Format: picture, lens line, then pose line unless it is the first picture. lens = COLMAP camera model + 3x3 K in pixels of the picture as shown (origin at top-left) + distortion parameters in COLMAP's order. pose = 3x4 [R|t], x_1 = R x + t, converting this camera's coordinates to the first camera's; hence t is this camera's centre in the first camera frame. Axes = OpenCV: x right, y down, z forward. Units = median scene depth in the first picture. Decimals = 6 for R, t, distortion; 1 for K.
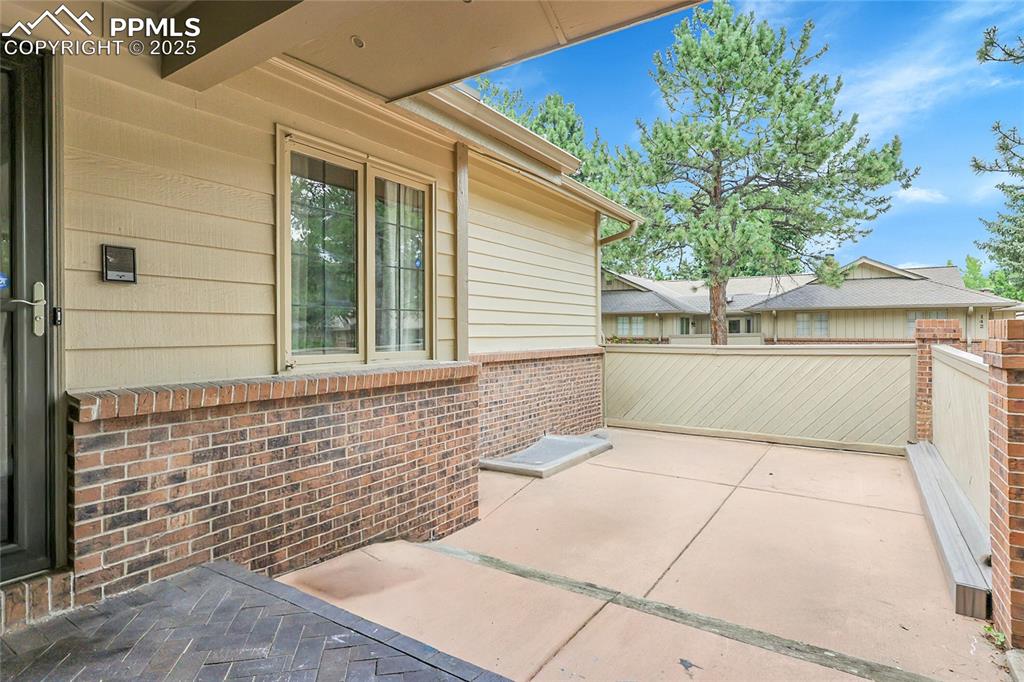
lens RADIAL K [[537.4, 0, 512.1], [0, 537.4, 335.2], [0, 0, 1]] dist [0.004263, 0.000637]
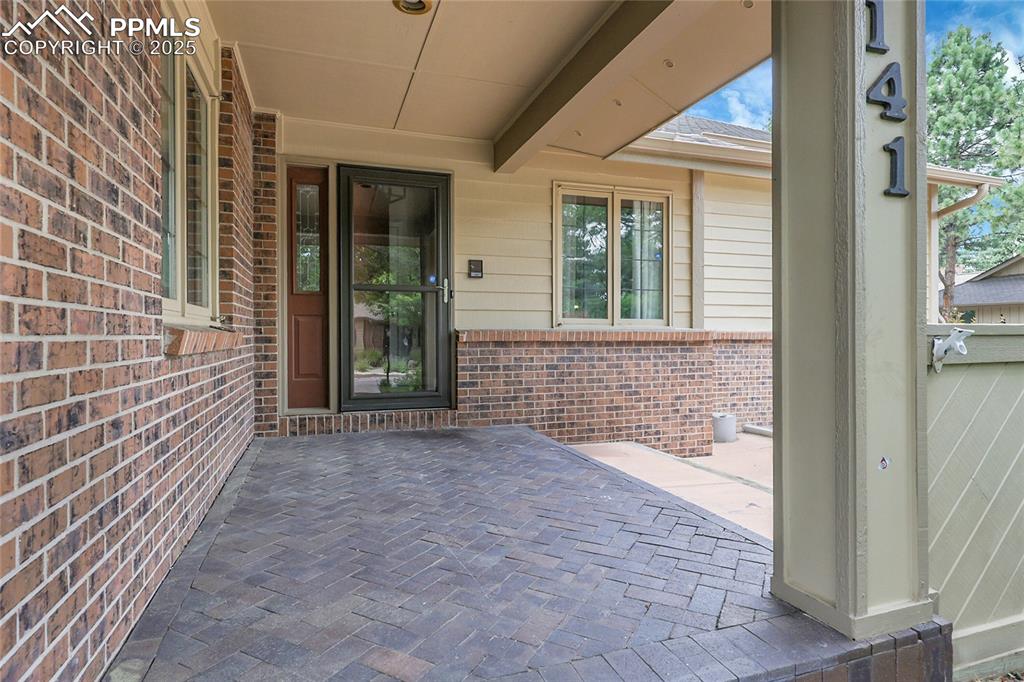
lens RADIAL K [[537.4, 0, 512.1], [0, 537.4, 335.2], [0, 0, 1]] dist [0.004263, 0.000637]
pose [[0.797691, 0.001629, -0.603065, 0.405500], [-0.002207, 0.999998, -0.000217, 0.079736], [0.603063, 0.001504, 0.797692, -0.361805]]
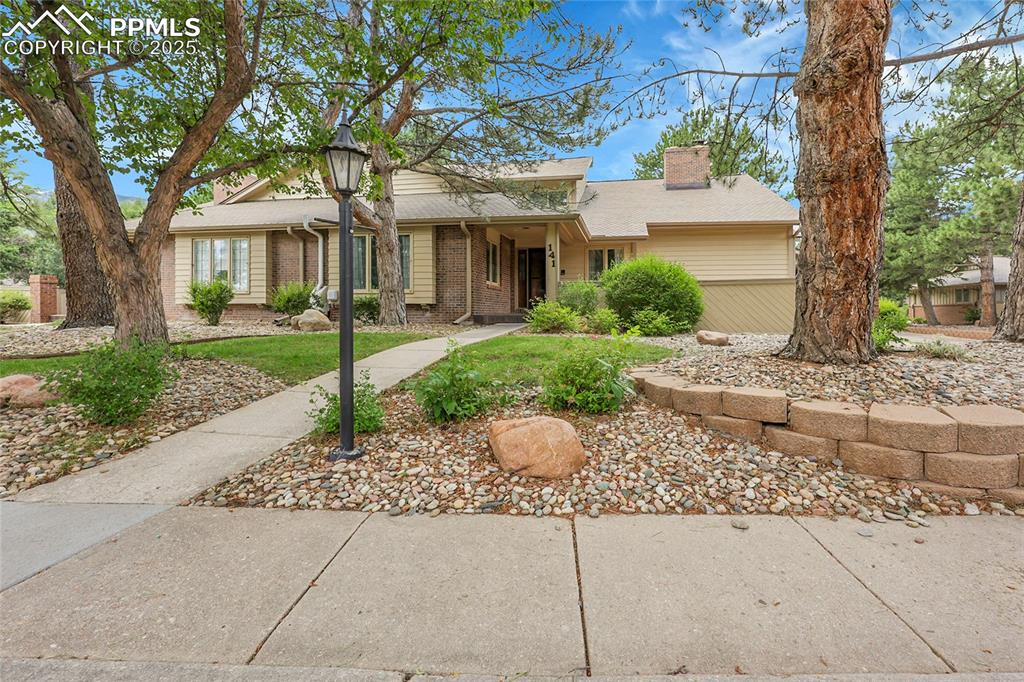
lens RADIAL K [[537.4, 0, 512.1], [0, 537.4, 335.2], [0, 0, 1]] dist [0.004263, 0.000637]
pose [[0.263327, 0.013098, -0.964618, 4.342332], [-0.005246, 0.999912, 0.012145, 0.461493], [0.964692, 0.001863, 0.263372, -1.131074]]
